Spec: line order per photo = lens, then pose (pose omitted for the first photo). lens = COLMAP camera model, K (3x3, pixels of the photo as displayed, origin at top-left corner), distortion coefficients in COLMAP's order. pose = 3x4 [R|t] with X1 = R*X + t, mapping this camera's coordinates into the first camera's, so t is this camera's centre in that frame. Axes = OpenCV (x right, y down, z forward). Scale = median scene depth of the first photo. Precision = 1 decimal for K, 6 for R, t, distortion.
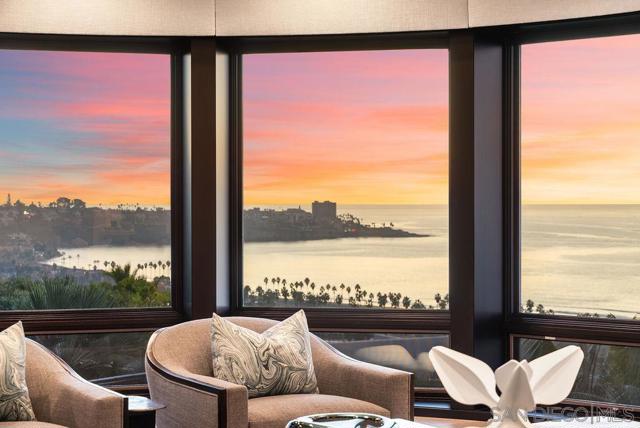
lens RADIAL K [[1387.3, 0, 321.9], [0, 1387.3, 213.8], [0, 0, 1]] dist [0.092054, 0.000000]
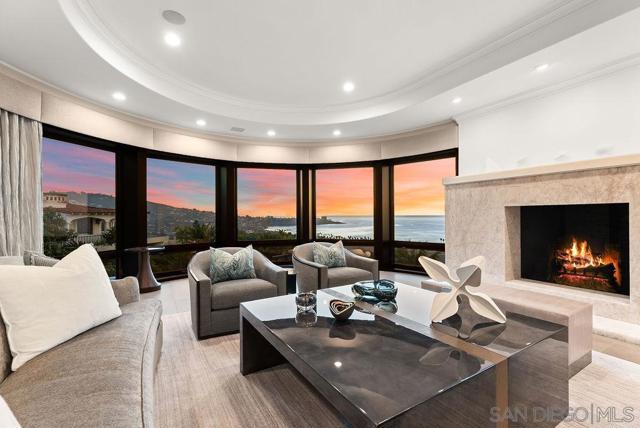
lens RADIAL K [[290.5, 0, 319.9], [0, 290.5, 212.3], [0, 0, 1]] dist [0.000186, 0.000000]
pose [[0.999932, -0.006724, -0.009576, -0.042352], [0.006493, 0.999693, -0.023925, 0.016332], [0.009734, 0.023861, 0.999668, 0.253235]]
